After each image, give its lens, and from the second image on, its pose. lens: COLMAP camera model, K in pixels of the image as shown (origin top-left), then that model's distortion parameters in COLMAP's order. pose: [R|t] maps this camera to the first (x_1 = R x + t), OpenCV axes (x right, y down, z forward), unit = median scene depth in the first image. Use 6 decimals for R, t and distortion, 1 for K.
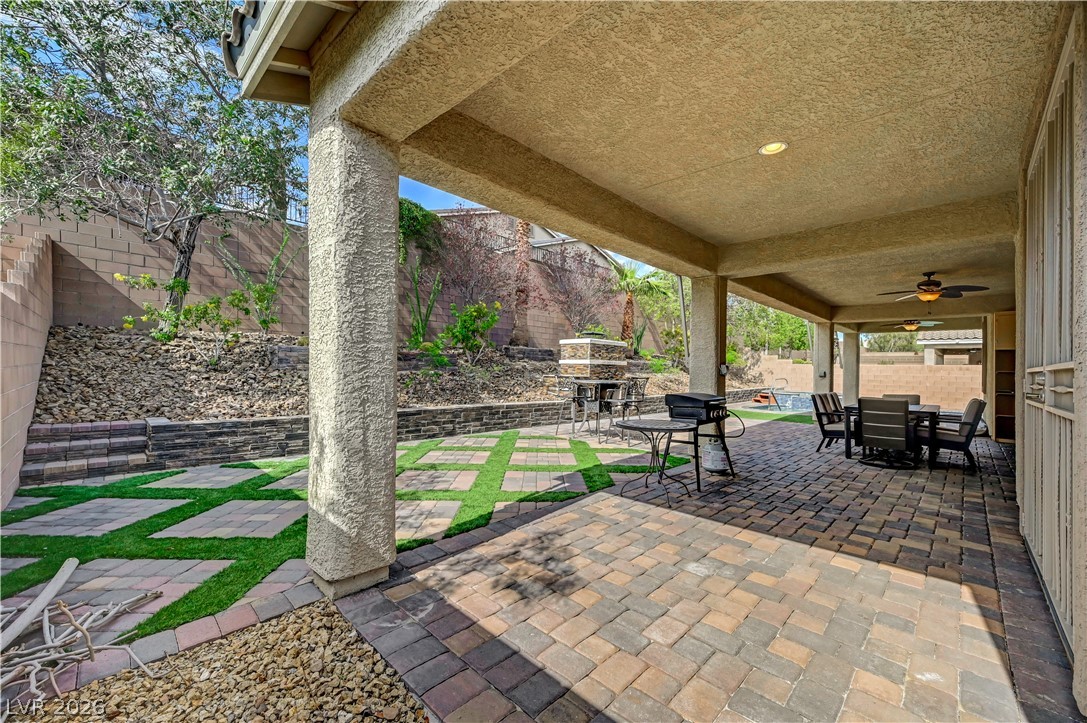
lens RADIAL K [[434.1, 0, 539.8], [0, 434.1, 363.5], [0, 0, 1]] dist [-0.000428, -0.000213]
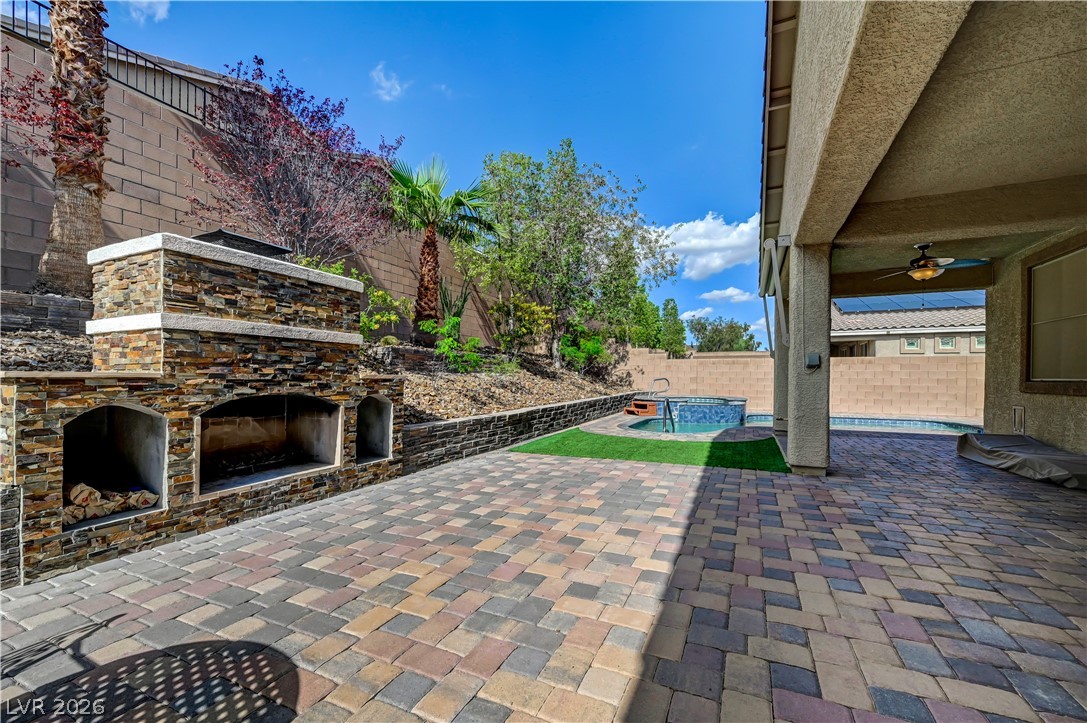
lens RADIAL K [[437.4, 0, 541.3], [0, 437.4, 378.7], [0, 0, 1]] dist [0.000633, 0.000003]
pose [[0.945397, -0.018942, 0.325371, 0.222568], [0.012672, 0.999691, 0.021379, 0.026477], [-0.325676, -0.016088, 0.945345, 0.611116]]
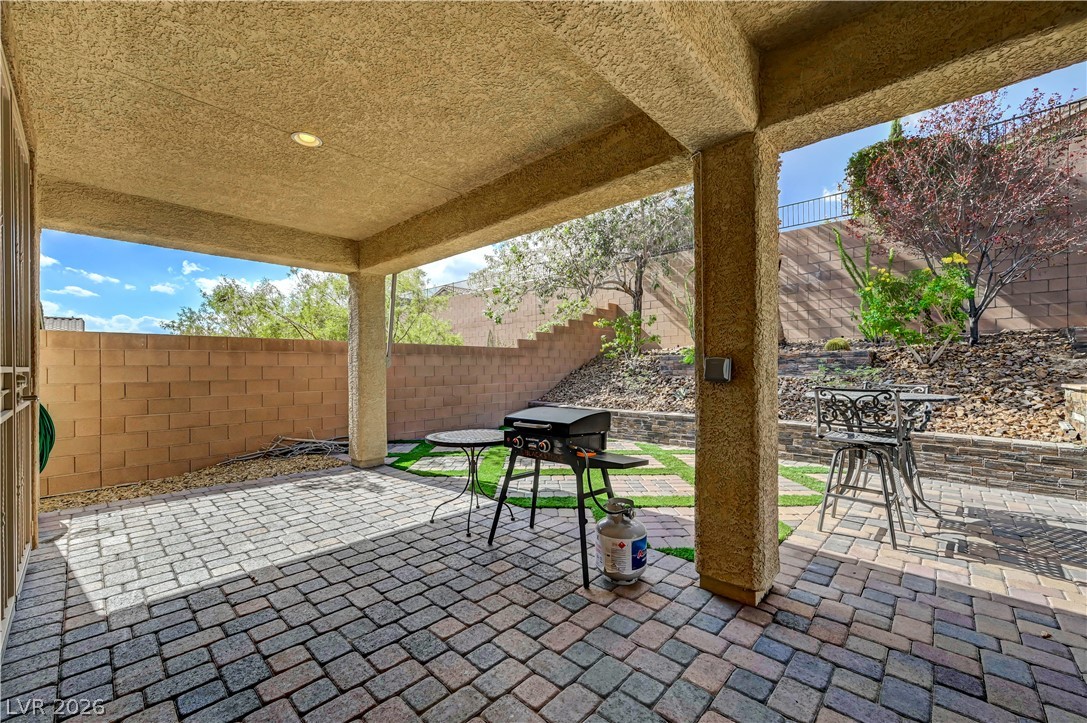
lens RADIAL K [[438.8, 0, 559.7], [0, 438.8, 364.1], [0, 0, 1]] dist [0.011316, 0.000074]
pose [[0.045136, -0.027397, -0.998605, 0.418435], [0.012873, 0.999557, -0.026841, 0.009385], [0.998898, -0.011644, 0.045469, 0.414714]]
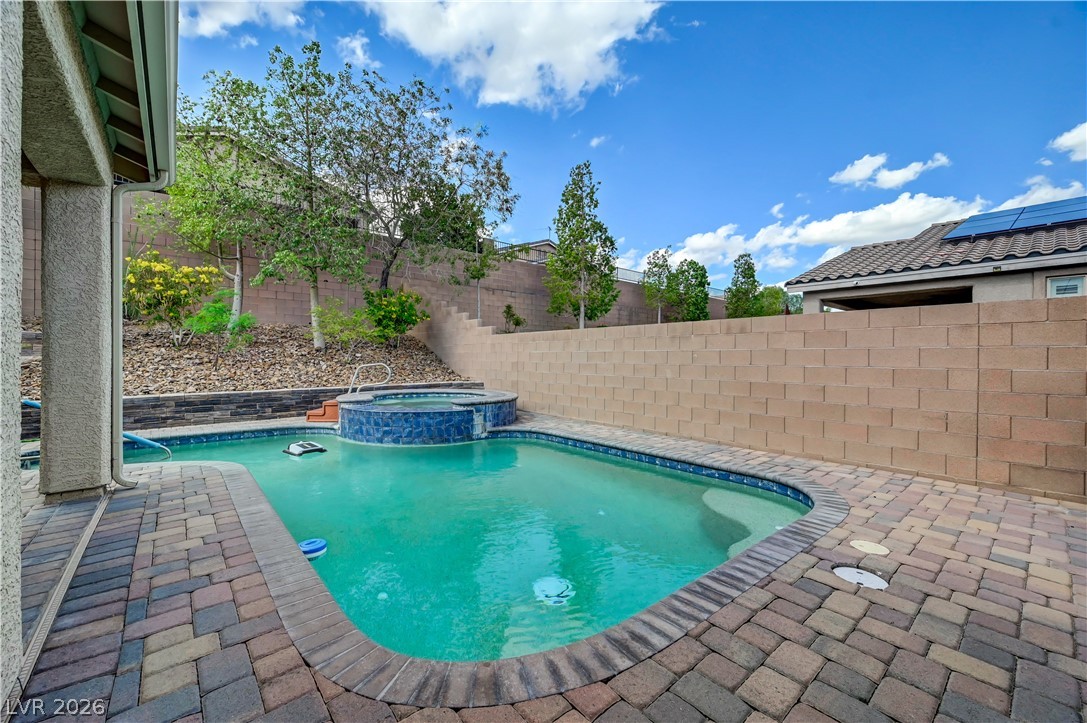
lens RADIAL K [[426.1, 0, 538.0], [0, 426.1, 365.7], [0, 0, 1]] dist [0.000581, -0.000066]
pose [[0.994859, -0.013988, -0.100304, 1.173069], [0.016407, 0.999593, 0.023340, 0.043634], [0.099937, -0.024866, 0.994683, 0.885350]]
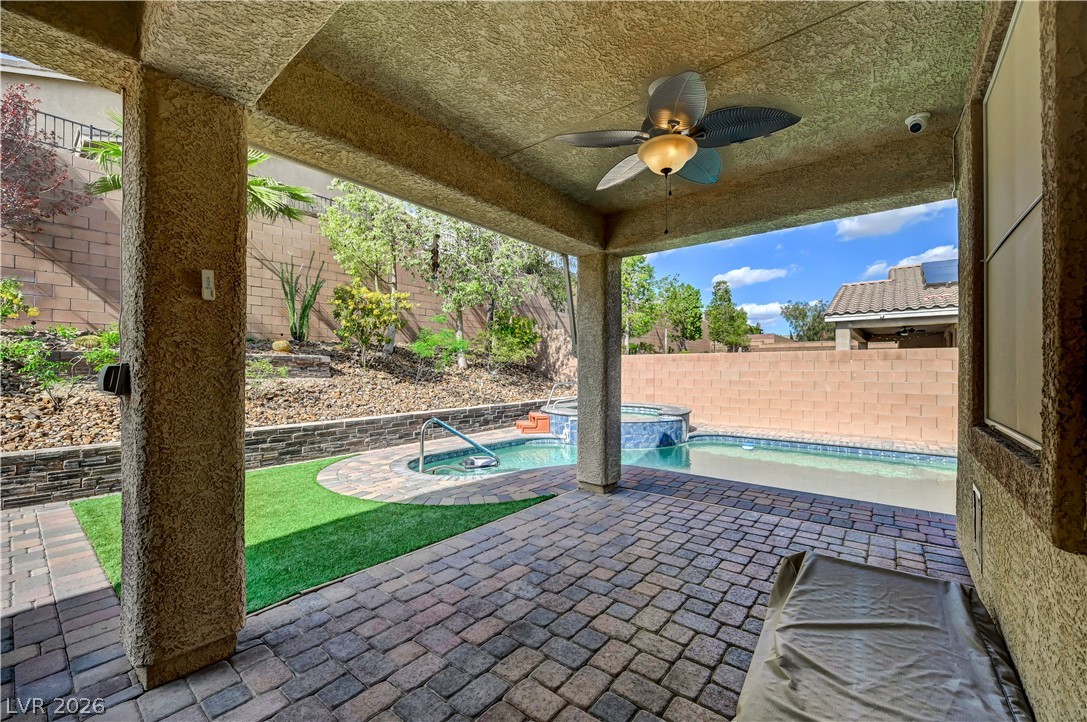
lens RADIAL K [[433.7, 0, 532.4], [0, 433.7, 372.2], [0, 0, 1]] dist [0.001880, 0.000183]
pose [[0.996005, -0.020921, 0.086809, 0.716534], [0.019439, 0.999651, 0.017888, 0.018741], [-0.087153, -0.016129, 0.996064, 0.744592]]
